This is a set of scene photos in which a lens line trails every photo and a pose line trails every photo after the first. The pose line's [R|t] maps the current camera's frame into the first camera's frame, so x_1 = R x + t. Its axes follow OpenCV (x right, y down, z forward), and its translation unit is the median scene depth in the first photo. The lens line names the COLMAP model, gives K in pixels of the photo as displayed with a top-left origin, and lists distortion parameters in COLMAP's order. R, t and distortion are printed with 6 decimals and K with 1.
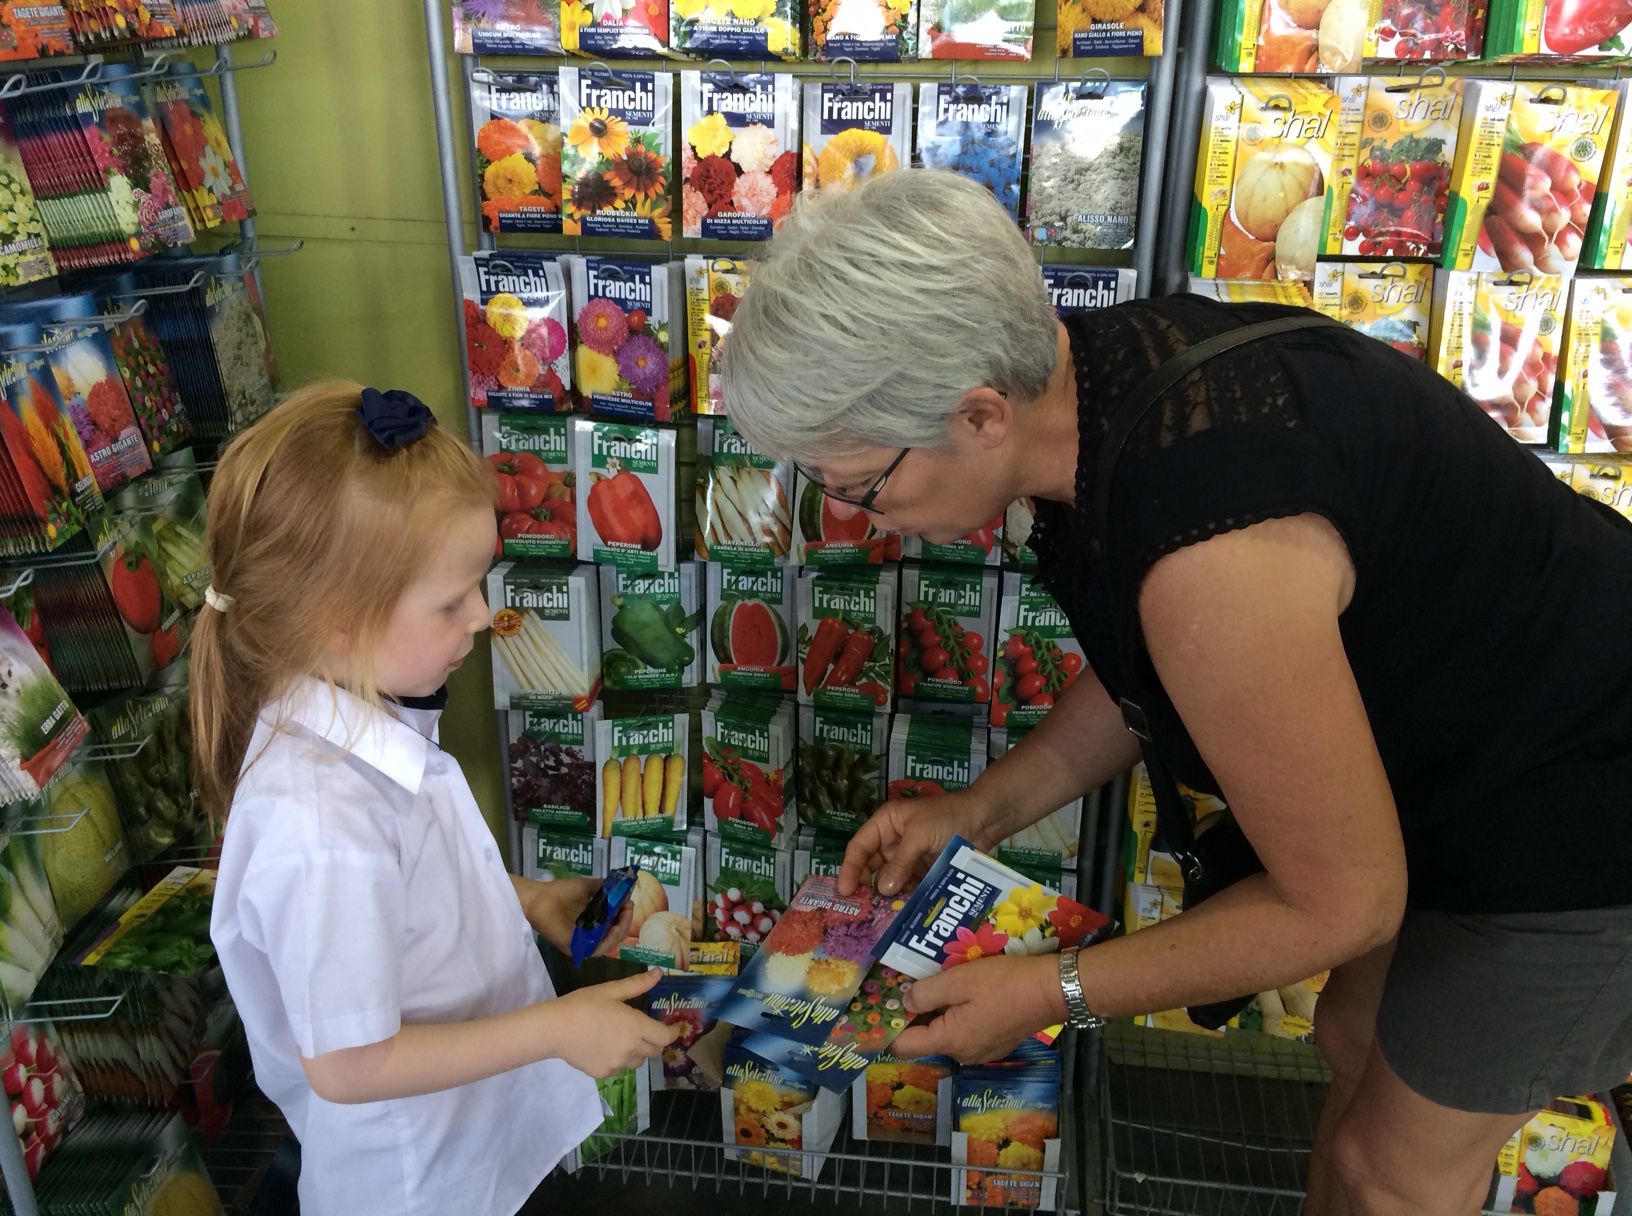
lens RADIAL K [[1382.8, 0, 813.1], [0, 1382.8, 616.2], [0, 0, 1]] dist [0.058245, -0.074247]
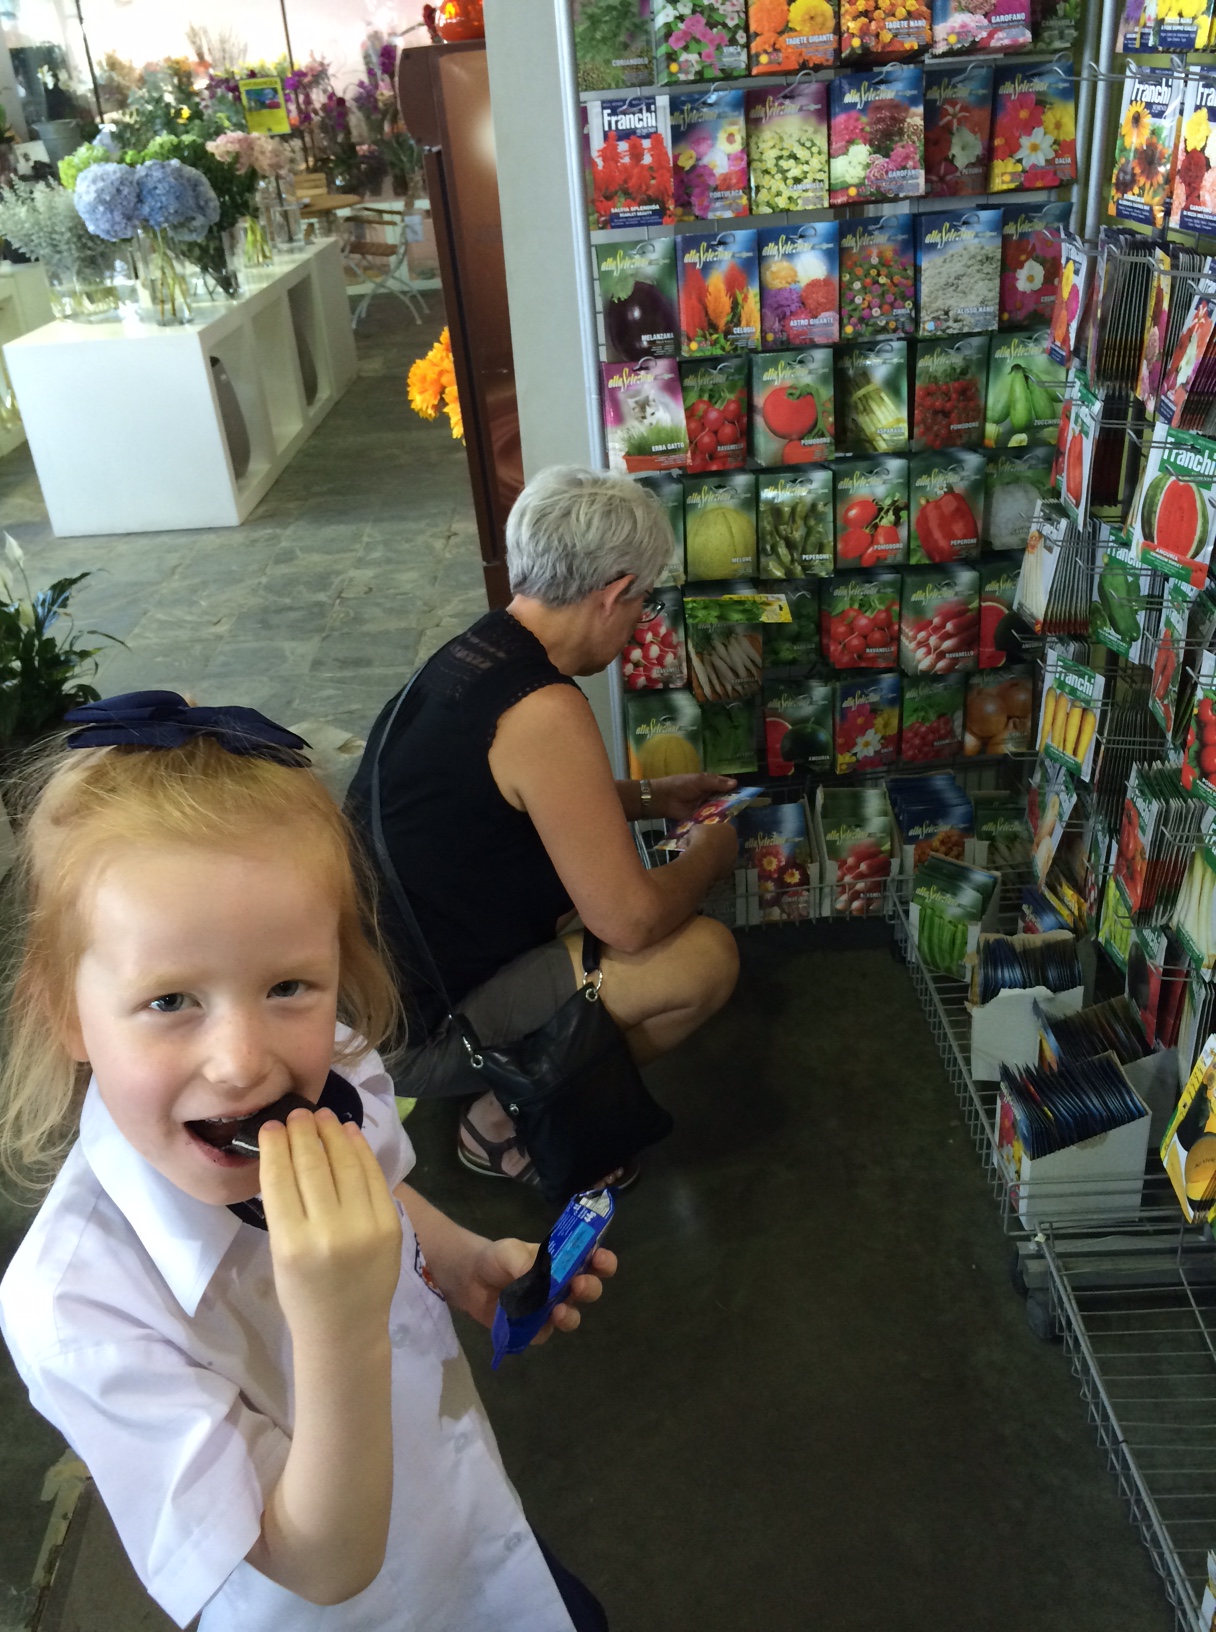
lens RADIAL K [[1382.8, 0, 601.8], [0, 1382.8, 818.8], [0, 0, 1]] dist [0.058245, -0.074247]
pose [[0.150052, 0.464928, -0.872540, 1.152607], [-0.332635, 0.854824, 0.398284, -0.188996], [0.931042, 0.230474, 0.282919, 0.440554]]
